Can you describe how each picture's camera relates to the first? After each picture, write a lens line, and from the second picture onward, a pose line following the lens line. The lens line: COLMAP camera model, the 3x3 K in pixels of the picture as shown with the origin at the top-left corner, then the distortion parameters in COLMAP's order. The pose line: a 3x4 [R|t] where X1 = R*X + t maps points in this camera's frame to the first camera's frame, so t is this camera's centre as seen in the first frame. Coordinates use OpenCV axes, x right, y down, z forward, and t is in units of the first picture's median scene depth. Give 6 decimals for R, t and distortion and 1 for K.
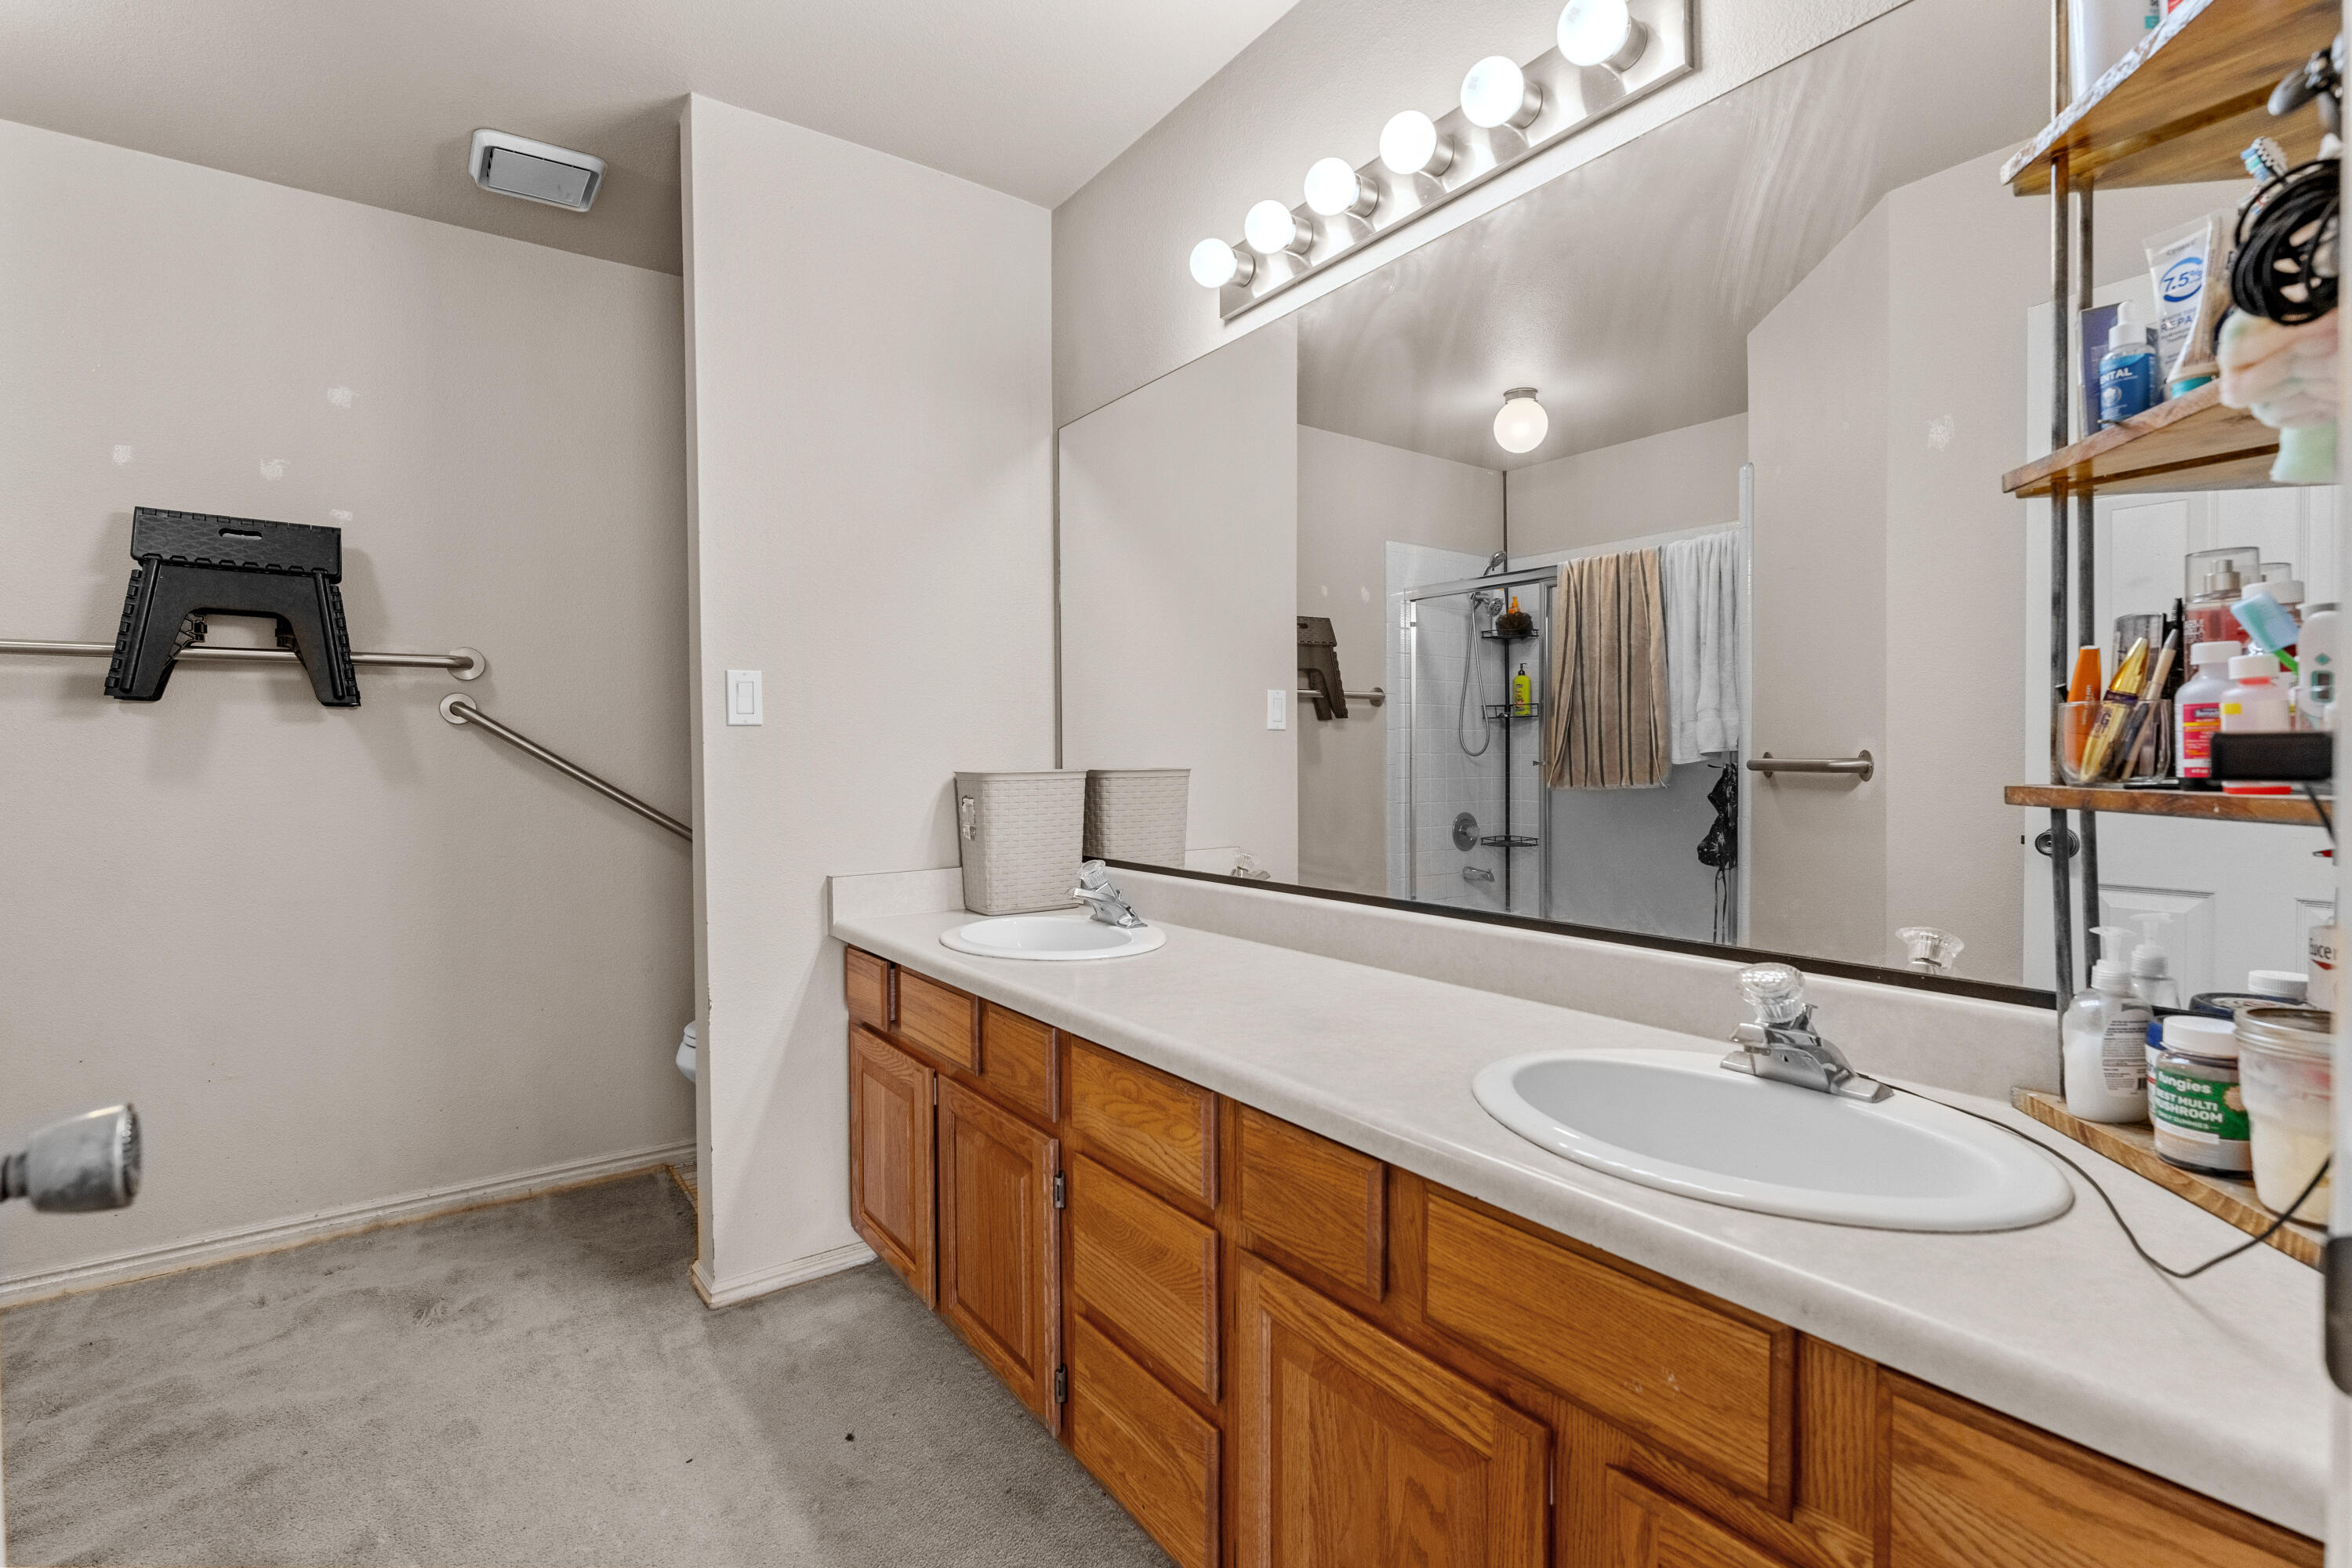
lens RADIAL K [[1116.6, 0, 1167.8], [0, 1116.6, 769.5], [0, 0, 1]] dist [-0.002037, 0.000103]
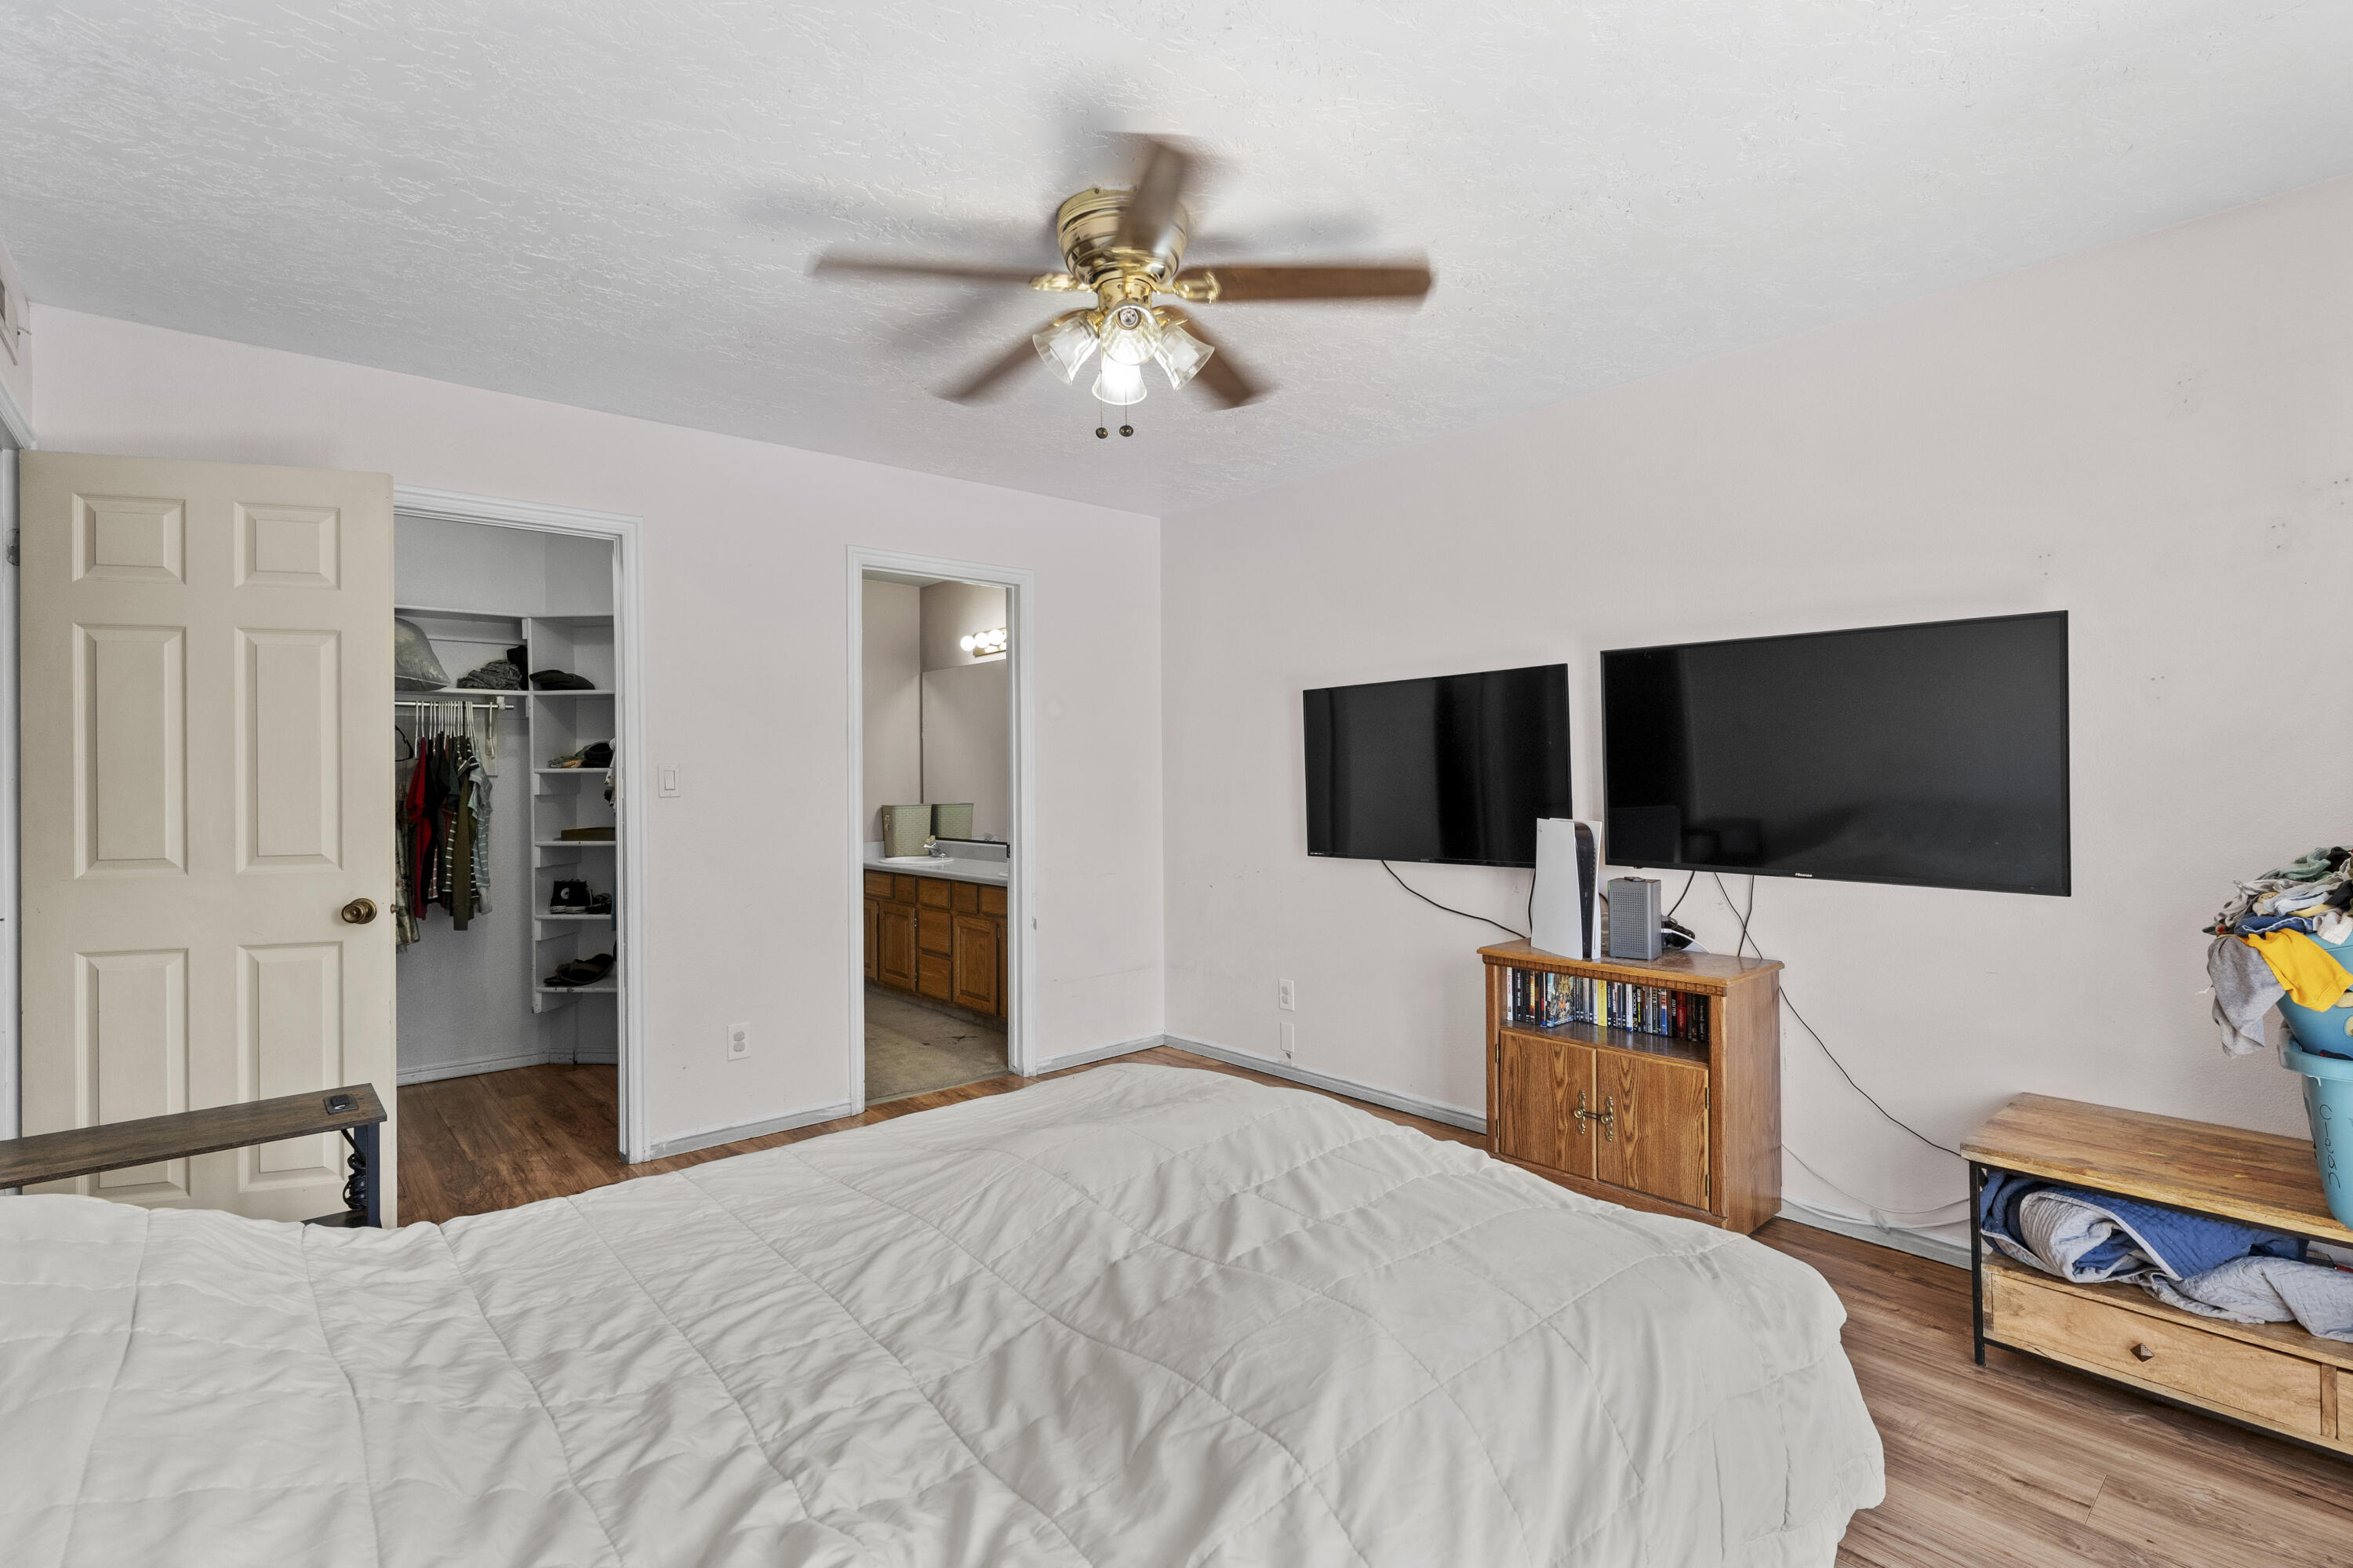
lens RADIAL K [[1117.1, 0, 1168.3], [0, 1117.1, 769.5], [0, 0, 1]] dist [-0.002037, 0.000103]
pose [[0.995798, 0.003568, 0.091503, 0.337074], [-0.001973, 0.999845, -0.017515, -0.049677], [-0.091551, 0.017261, 0.995651, -2.360890]]
